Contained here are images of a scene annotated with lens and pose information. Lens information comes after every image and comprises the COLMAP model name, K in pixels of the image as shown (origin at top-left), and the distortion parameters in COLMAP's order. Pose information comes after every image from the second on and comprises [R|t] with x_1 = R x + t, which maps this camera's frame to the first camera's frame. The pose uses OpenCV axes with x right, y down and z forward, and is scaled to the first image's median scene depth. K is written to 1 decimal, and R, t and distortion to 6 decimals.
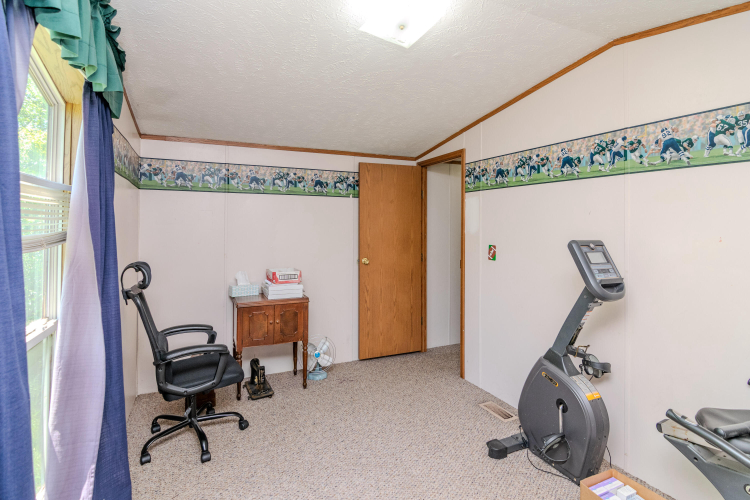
lens RADIAL K [[372.8, 0, 358.7], [0, 372.8, 232.0], [0, 0, 1]] dist [0.017420, -0.000670]
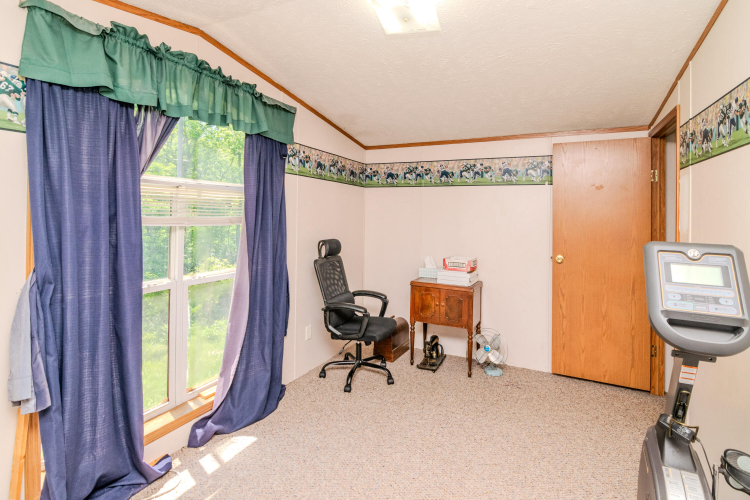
lens RADIAL K [[372.5, 0, 387.7], [0, 372.5, 225.2], [0, 0, 1]] dist [-0.004475, -0.000967]
pose [[0.653860, 0.031599, -0.755955, 0.467569], [-0.032301, 0.999382, 0.013835, 0.001569], [0.755925, 0.015372, 0.654477, 0.172668]]
